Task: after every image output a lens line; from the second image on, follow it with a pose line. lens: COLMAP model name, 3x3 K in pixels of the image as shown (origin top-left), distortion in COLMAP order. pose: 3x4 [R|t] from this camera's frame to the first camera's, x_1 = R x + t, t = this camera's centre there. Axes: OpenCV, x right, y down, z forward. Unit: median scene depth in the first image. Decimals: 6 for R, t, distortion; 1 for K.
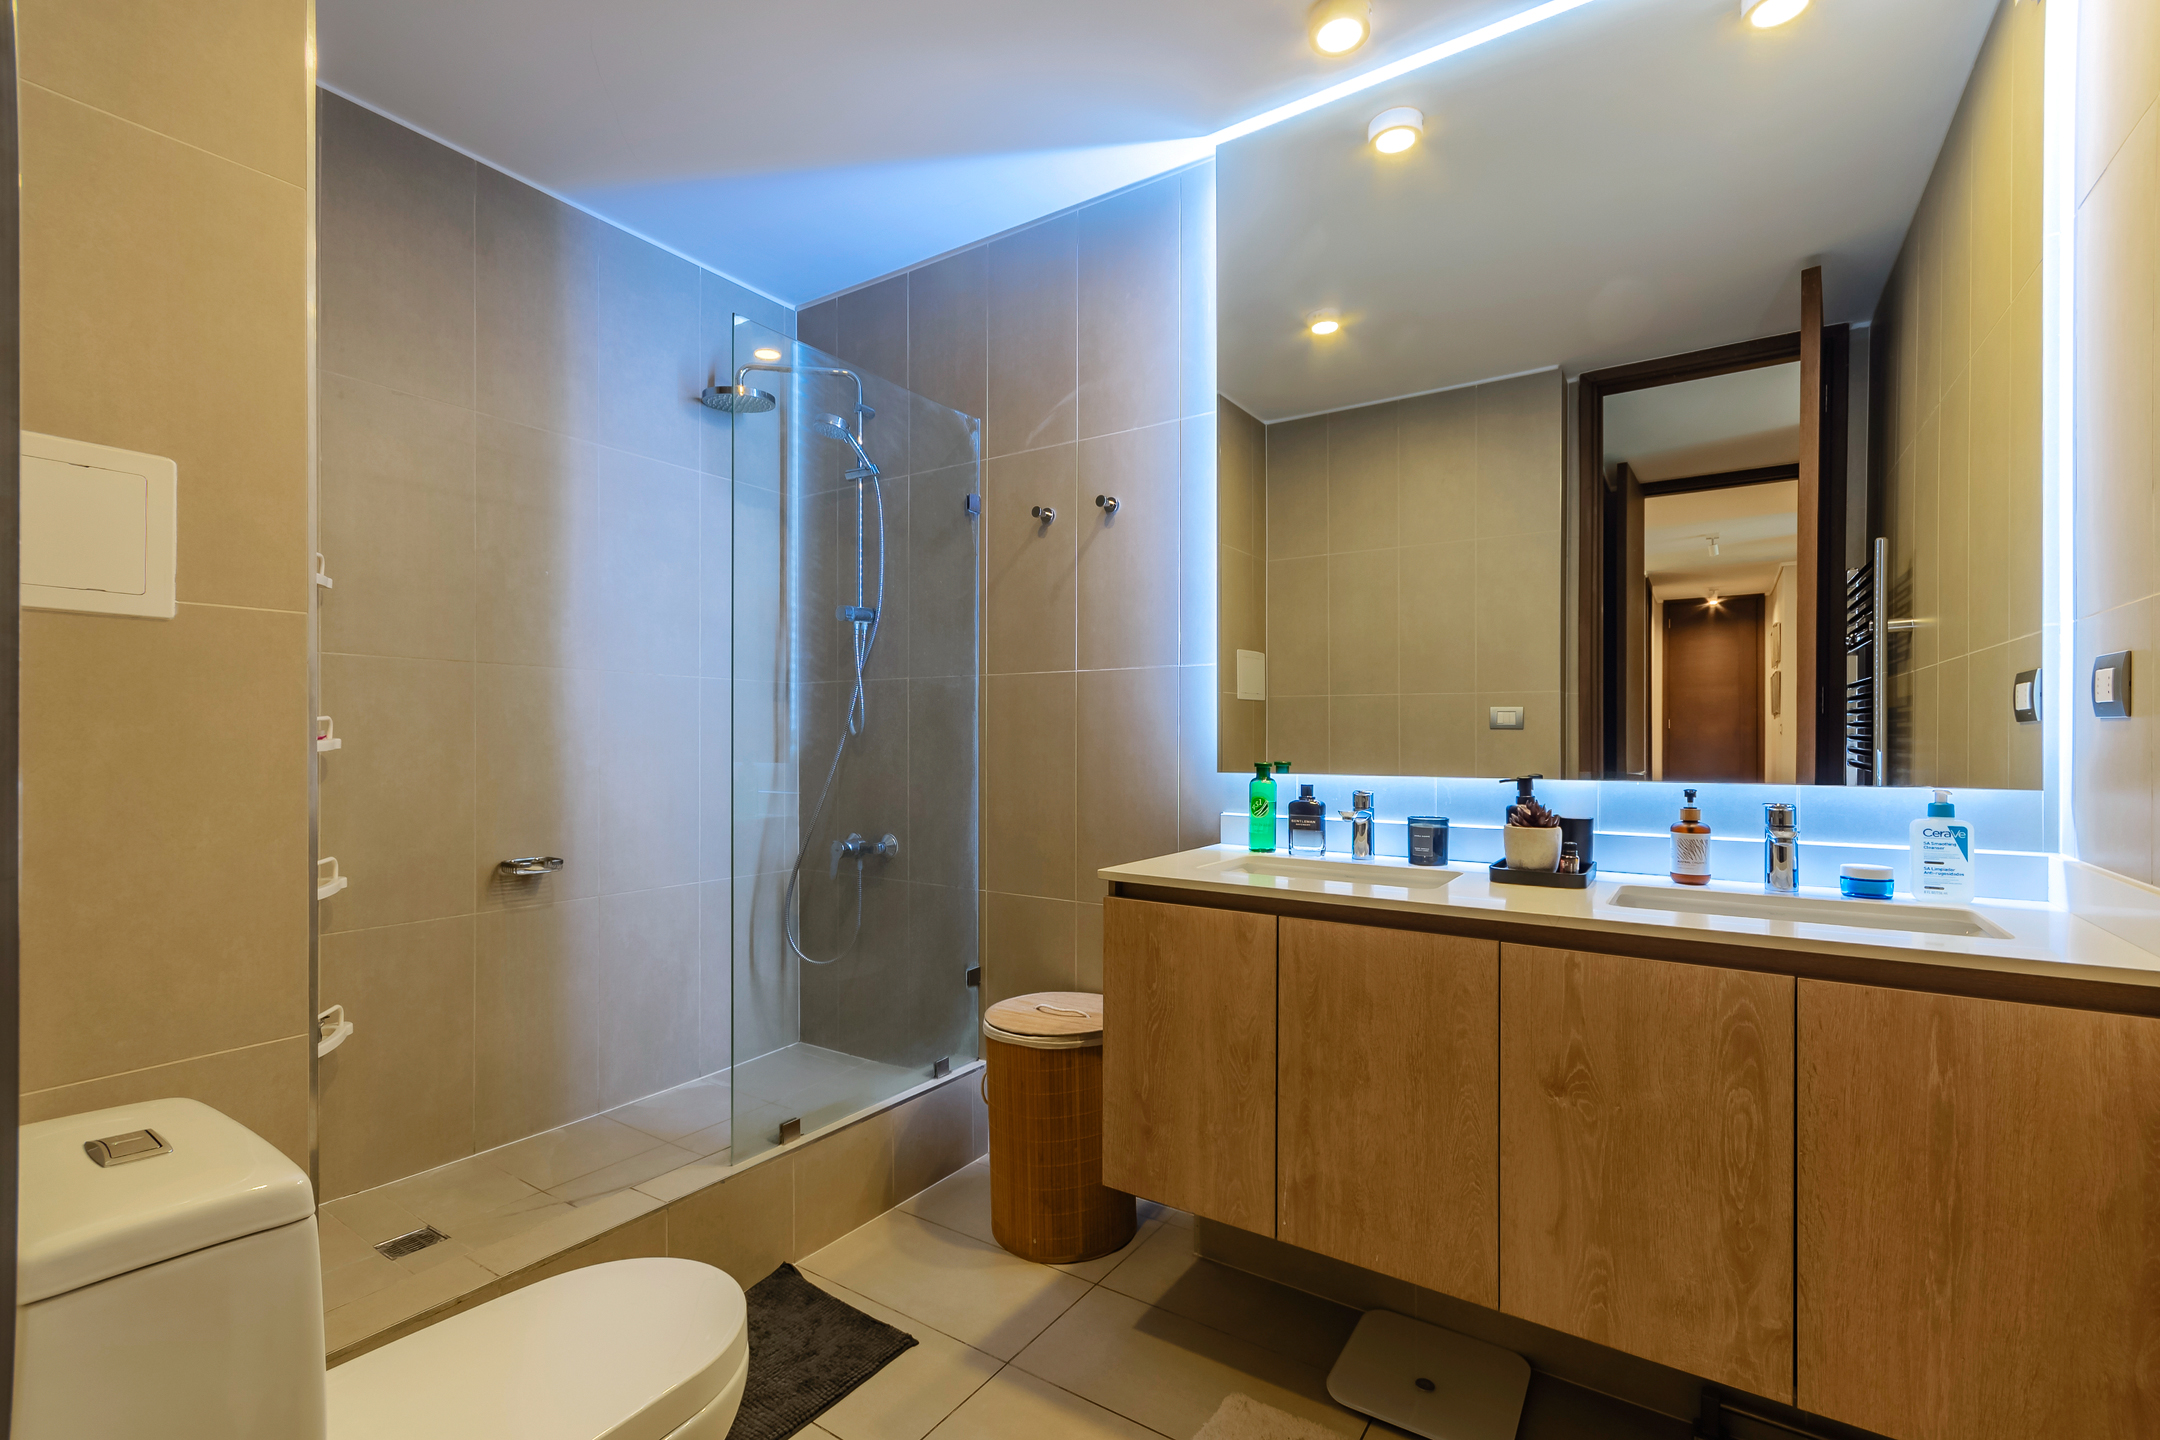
lens RADIAL K [[942.7, 0, 1046.7], [0, 942.7, 742.0], [0, 0, 1]] dist [0.001130, -0.000181]
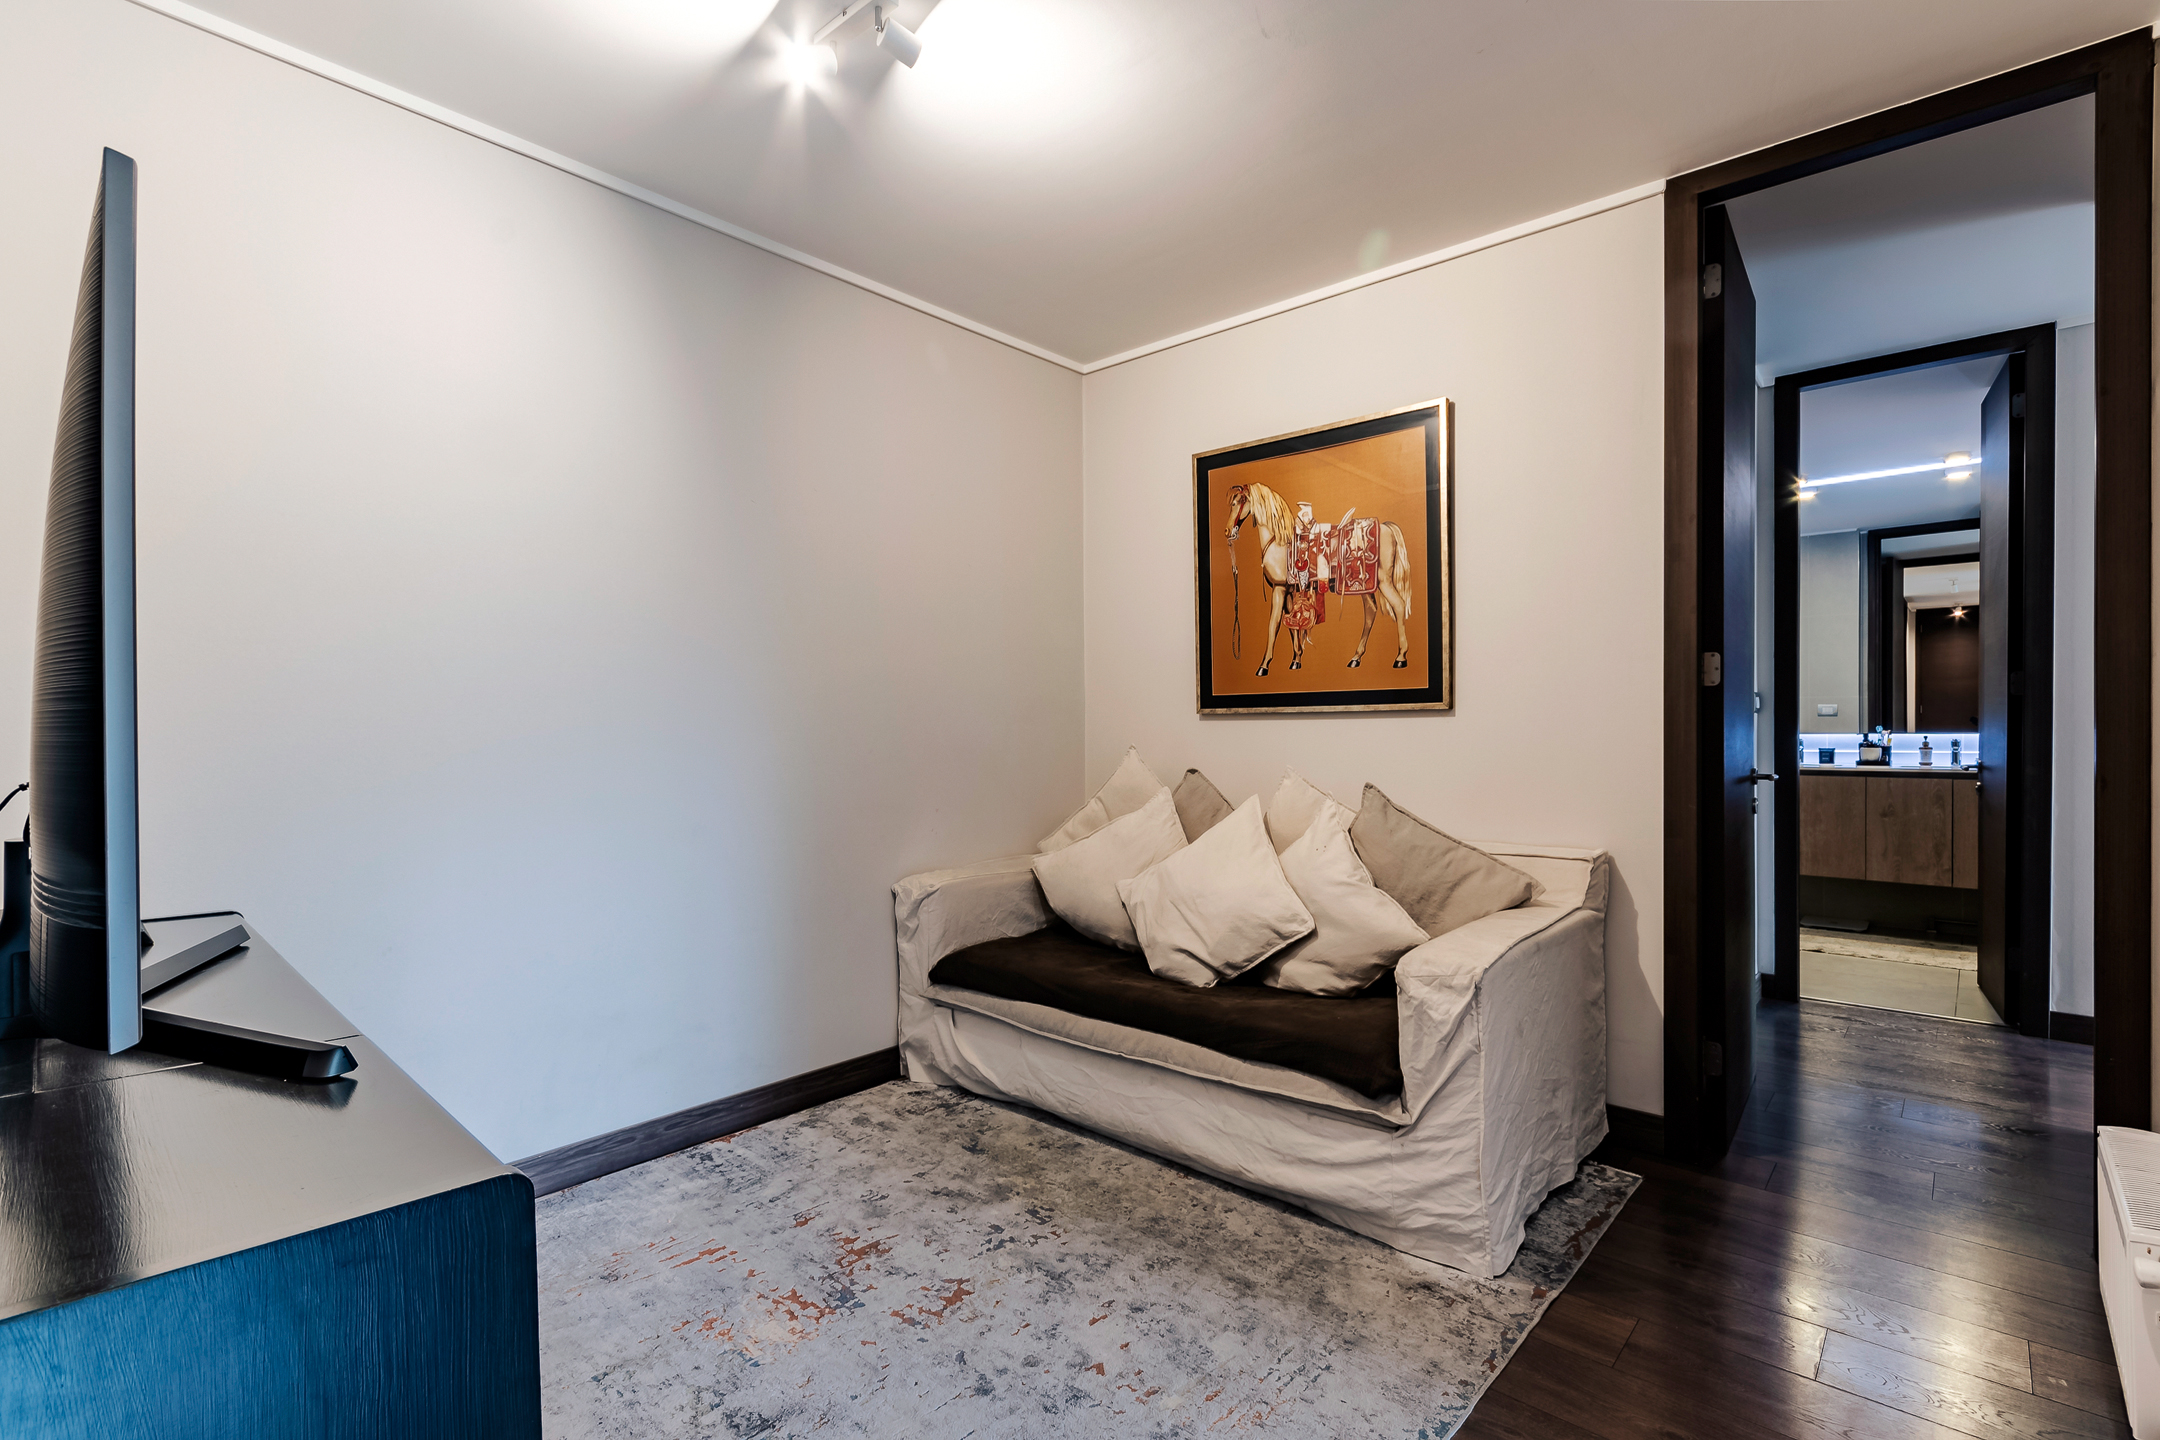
lens RADIAL K [[942.7, 0, 1115.0], [0, 942.7, 733.8], [0, 0, 1]] dist [0.001130, -0.000181]
pose [[0.992226, -0.004728, -0.124361, -0.887367], [0.005524, 0.999966, 0.006053, 0.005162], [0.124328, -0.006693, 0.992219, -1.355725]]
